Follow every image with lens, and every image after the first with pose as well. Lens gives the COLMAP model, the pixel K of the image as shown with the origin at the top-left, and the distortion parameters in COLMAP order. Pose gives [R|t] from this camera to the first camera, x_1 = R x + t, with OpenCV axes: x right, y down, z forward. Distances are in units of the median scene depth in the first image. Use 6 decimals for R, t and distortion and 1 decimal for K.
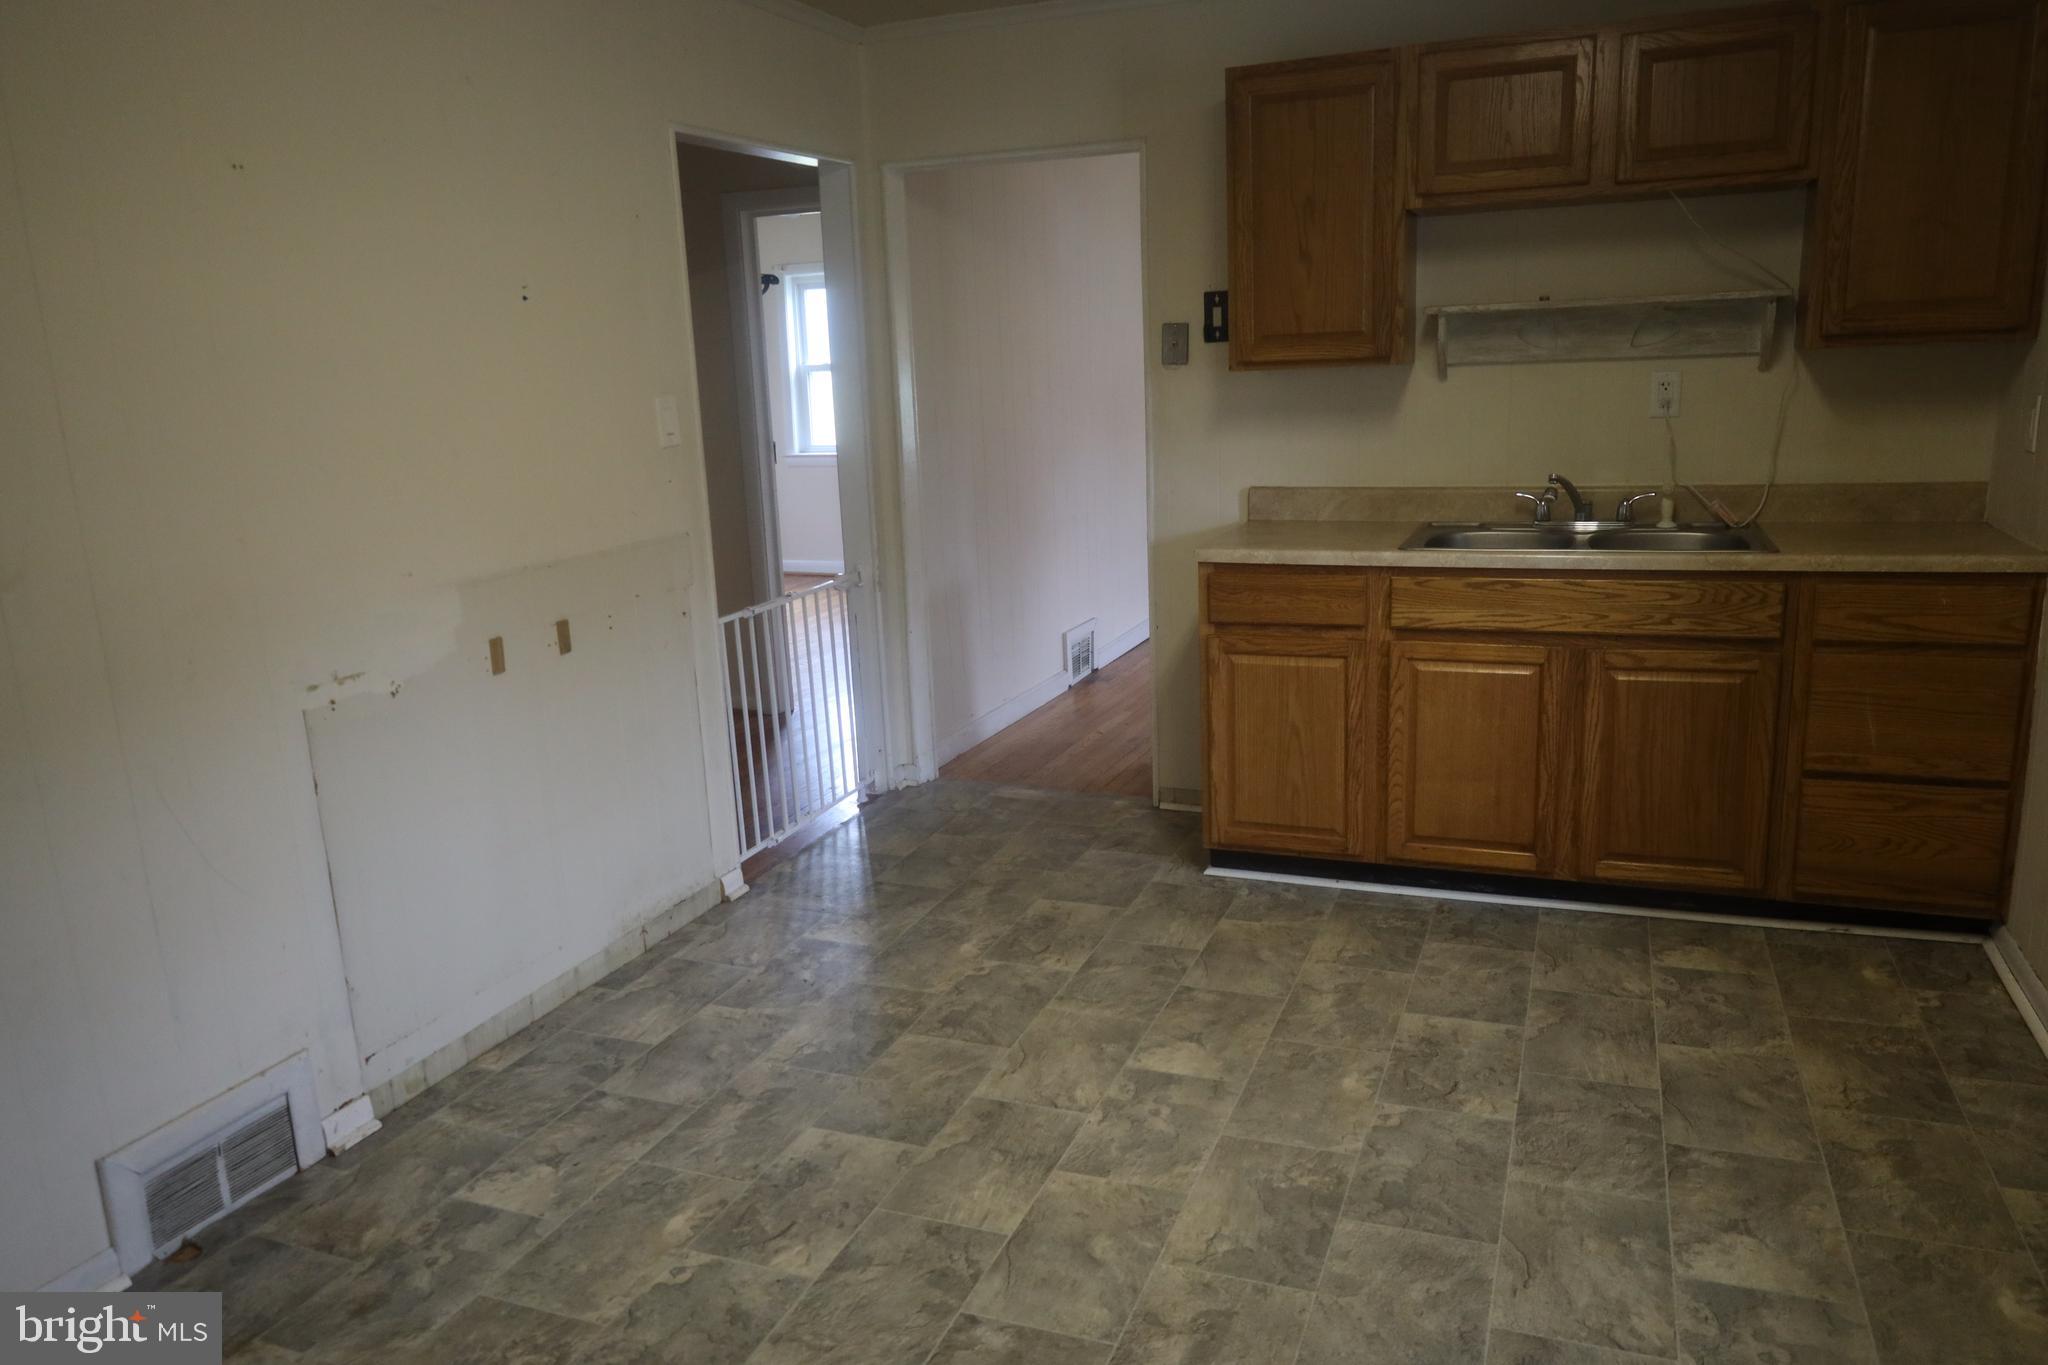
lens RADIAL K [[1420.1, 0, 1025.1], [0, 1420.1, 682.2], [0, 0, 1]] dist [0.023123, -0.002742]
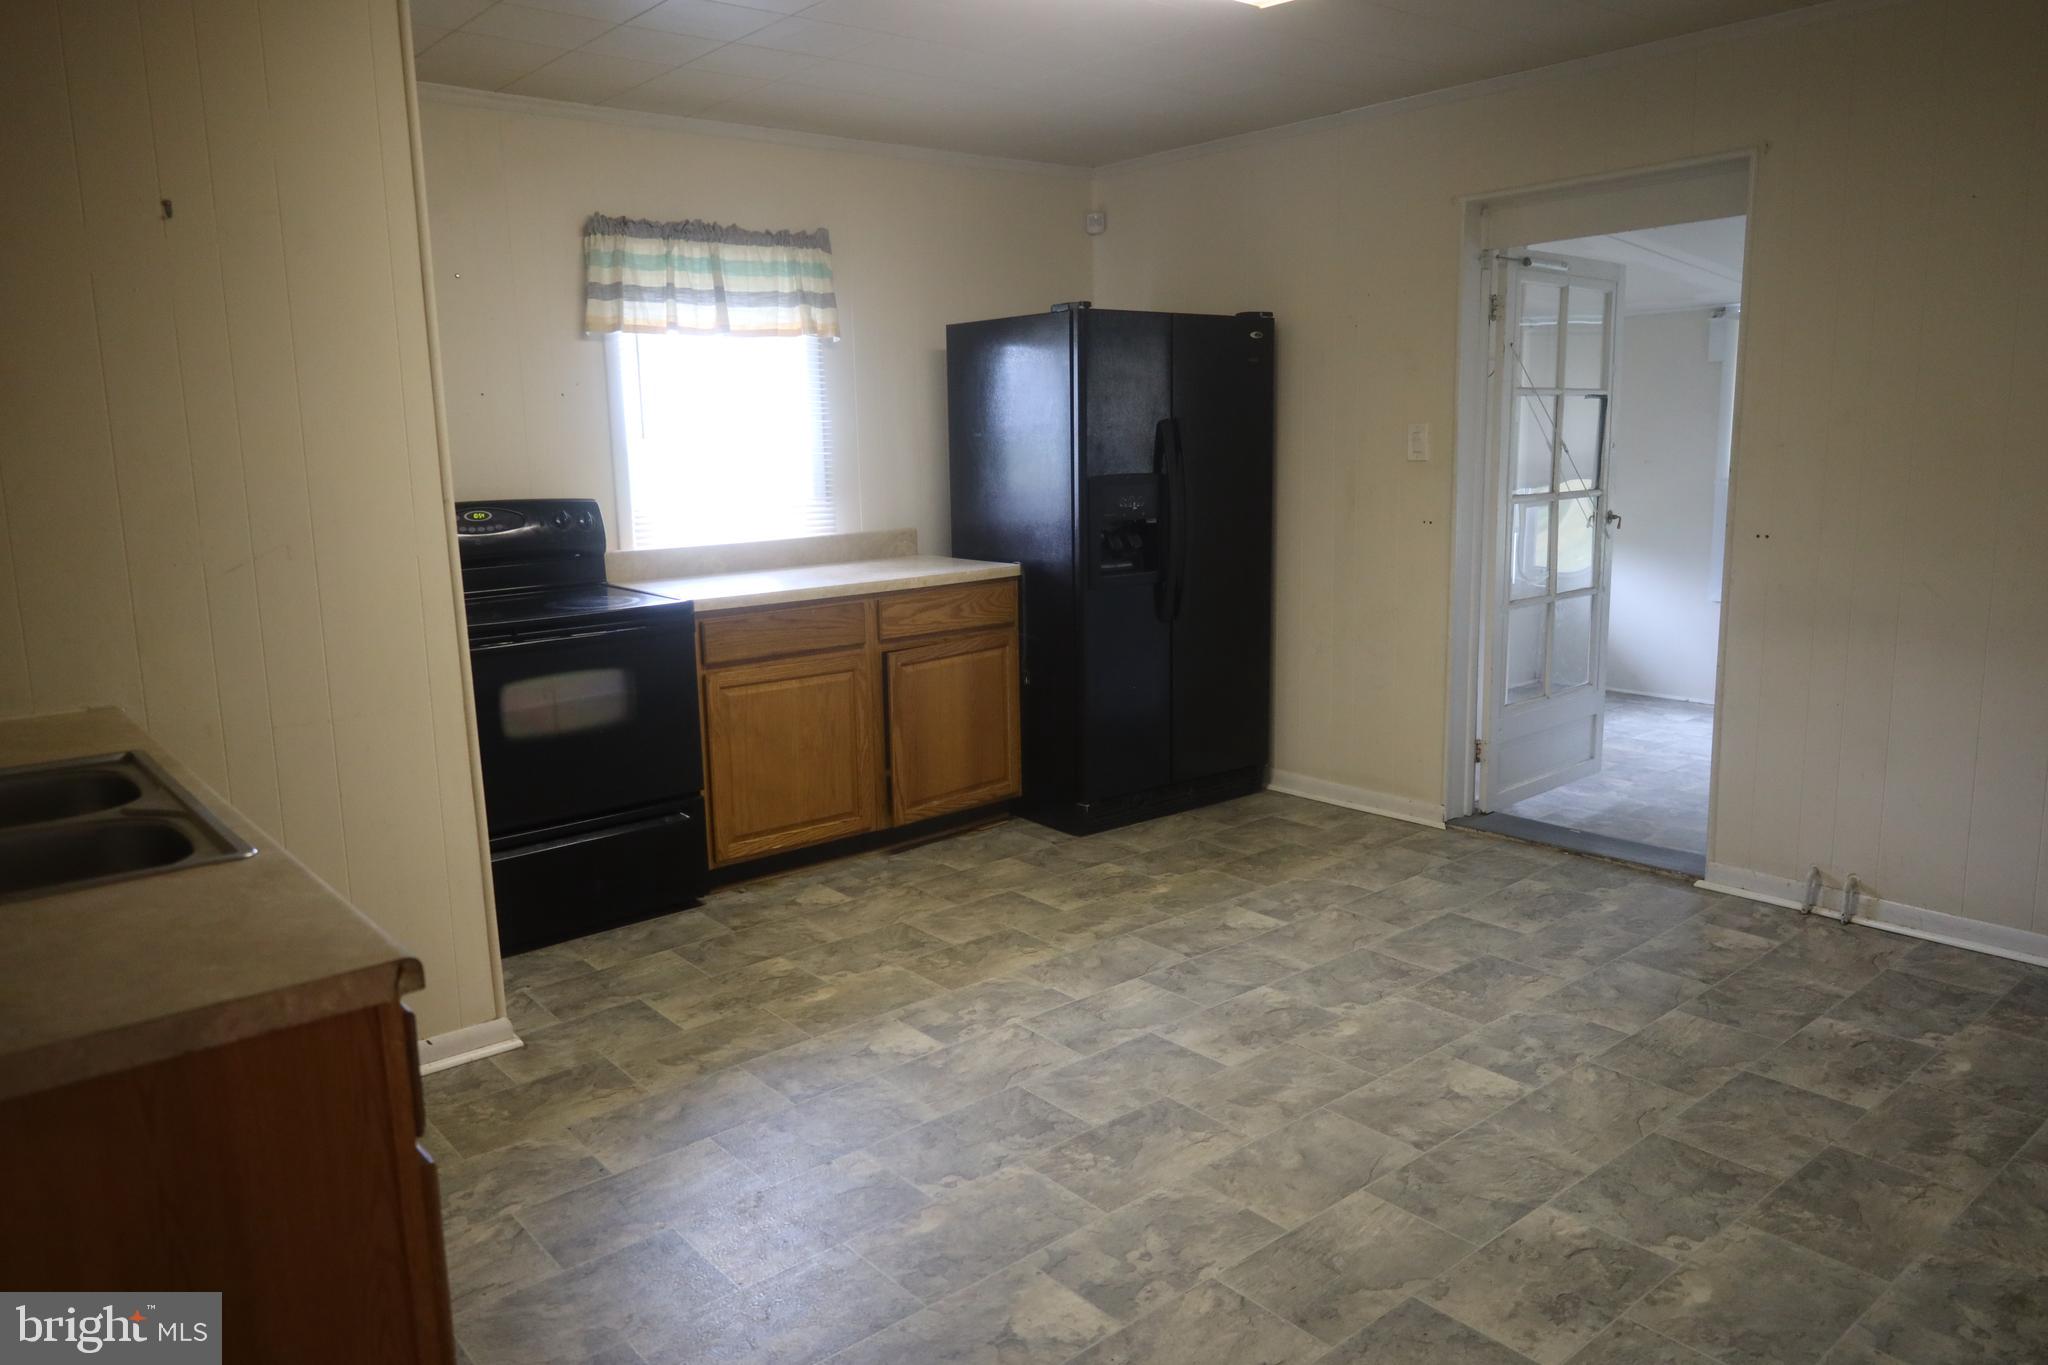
lens RADIAL K [[1420.1, 0, 1025.1], [0, 1420.1, 682.2], [0, 0, 1]] dist [0.023123, -0.002742]
pose [[-0.879436, -0.018642, 0.475652, -0.298612], [0.162690, 0.927290, 0.337142, -0.397742], [-0.447353, 0.373879, -0.812459, 1.843819]]
